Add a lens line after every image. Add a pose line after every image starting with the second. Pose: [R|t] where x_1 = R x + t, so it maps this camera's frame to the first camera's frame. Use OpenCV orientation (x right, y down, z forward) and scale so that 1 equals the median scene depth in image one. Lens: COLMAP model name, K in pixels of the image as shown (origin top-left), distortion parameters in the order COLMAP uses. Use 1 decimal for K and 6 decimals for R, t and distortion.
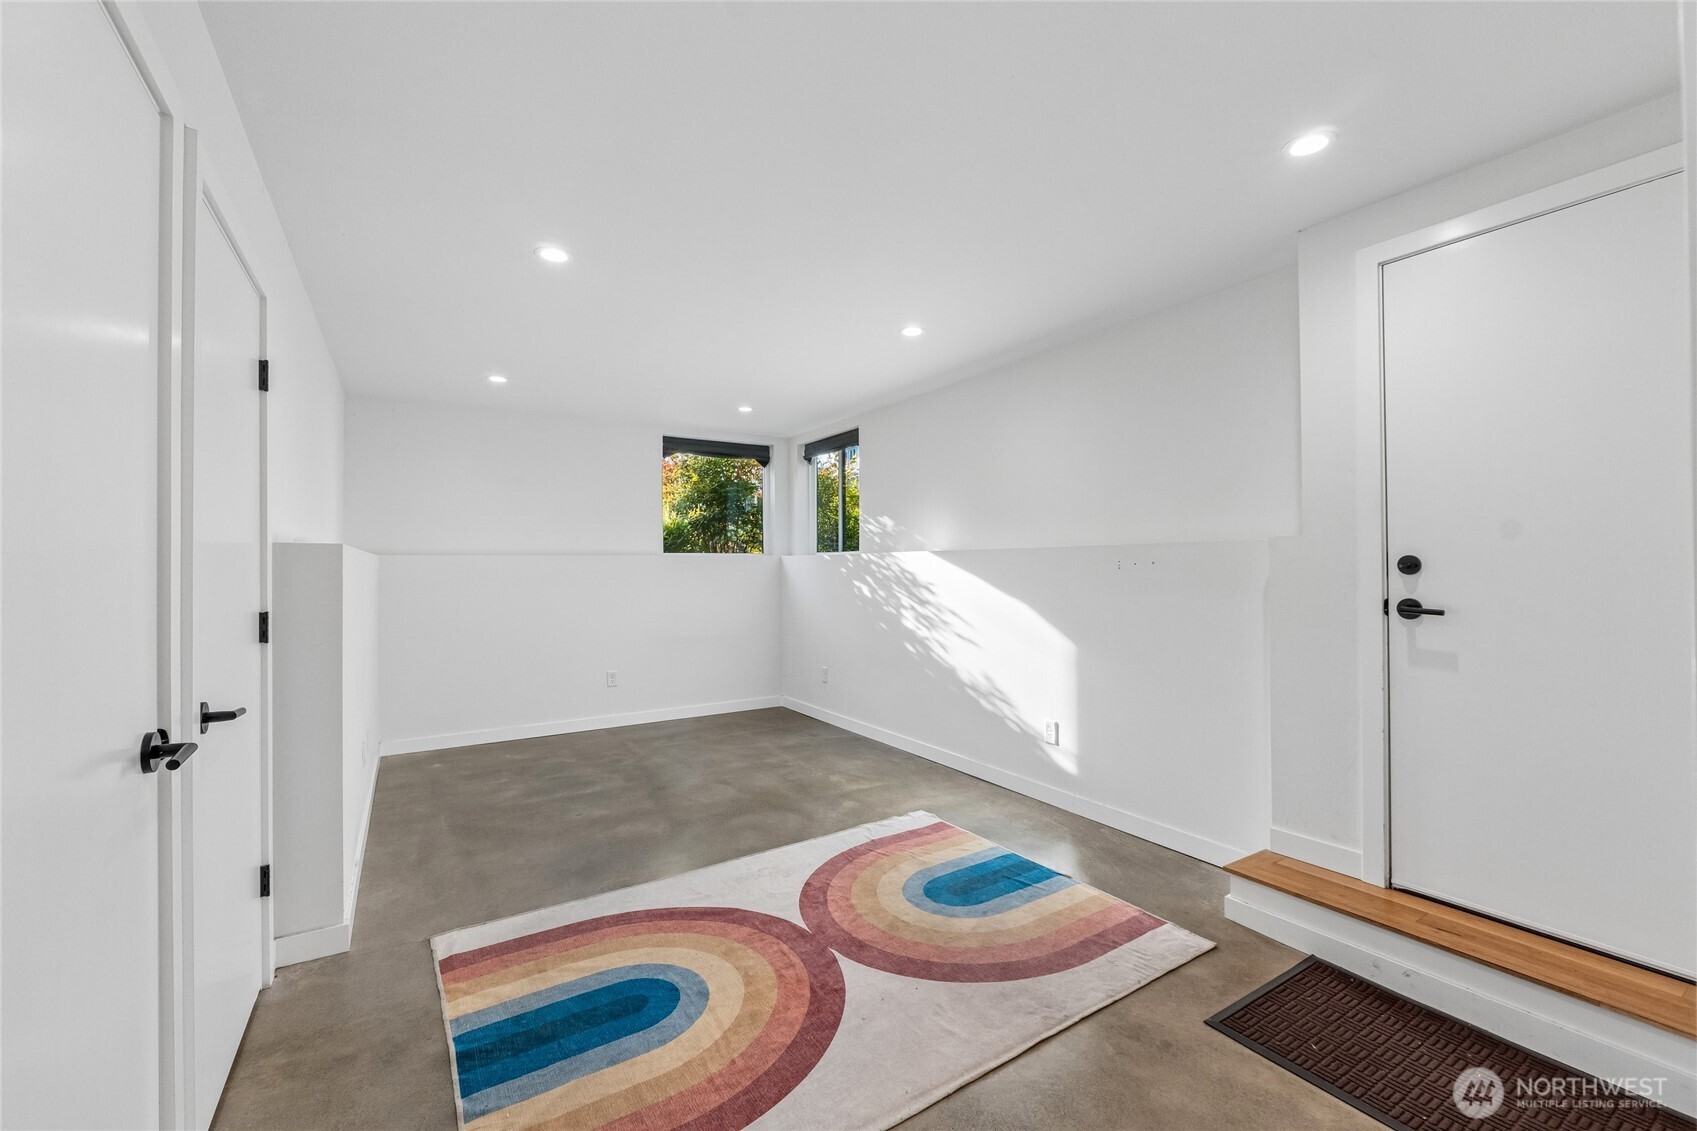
lens RADIAL K [[706.0, 0, 852.2], [0, 706.0, 562.2], [0, 0, 1]] dist [-0.008324, -0.000383]
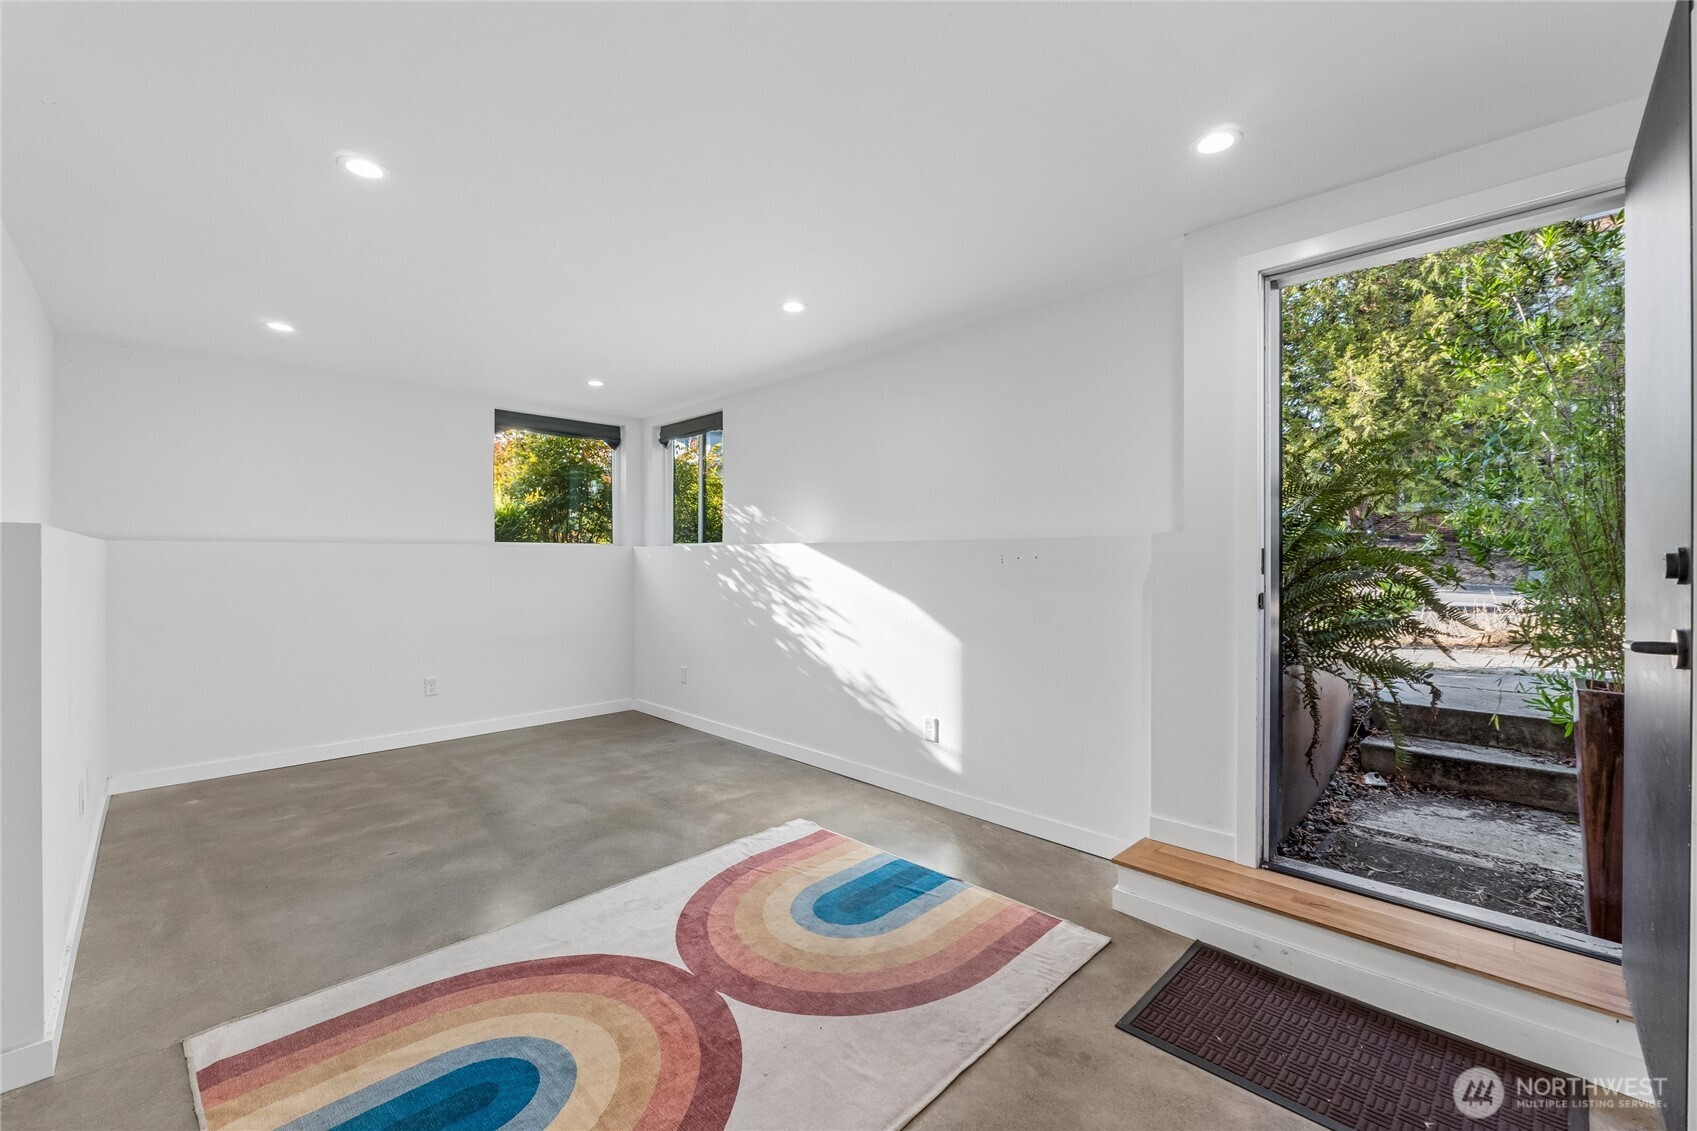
lens RADIAL K [[706.0, 0, 854.4], [0, 706.0, 564.8], [0, 0, 1]] dist [-0.008324, -0.000383]
pose [[0.975298, 0.005702, 0.220820, -0.043069], [-0.008588, 0.999890, 0.012114, 0.001491], [-0.220726, -0.013712, 0.975239, 0.076740]]
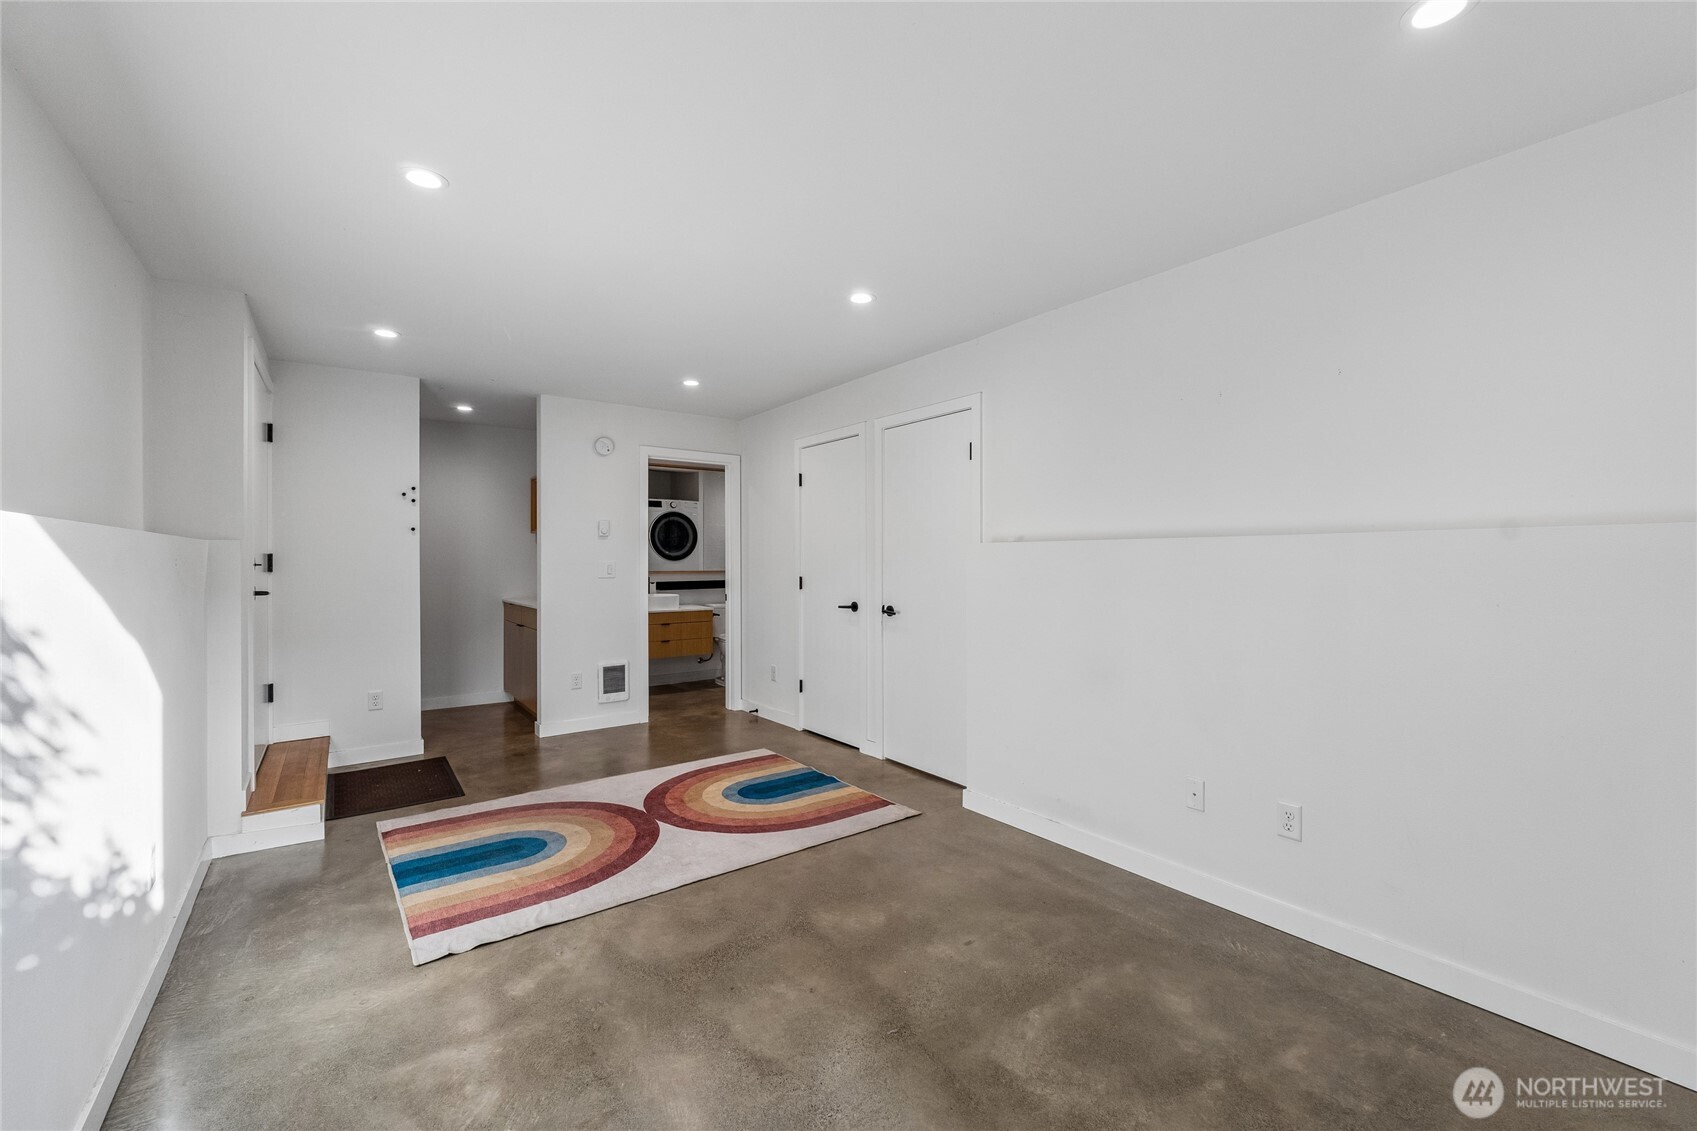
lens RADIAL K [[706.0, 0, 859.8], [0, 706.0, 560.2], [0, 0, 1]] dist [-0.008324, -0.000383]
pose [[-0.996442, 0.010520, -0.083628, -0.257249], [0.010705, 0.999941, -0.001764, 0.006490], [0.083604, -0.002653, -0.996496, 1.772883]]
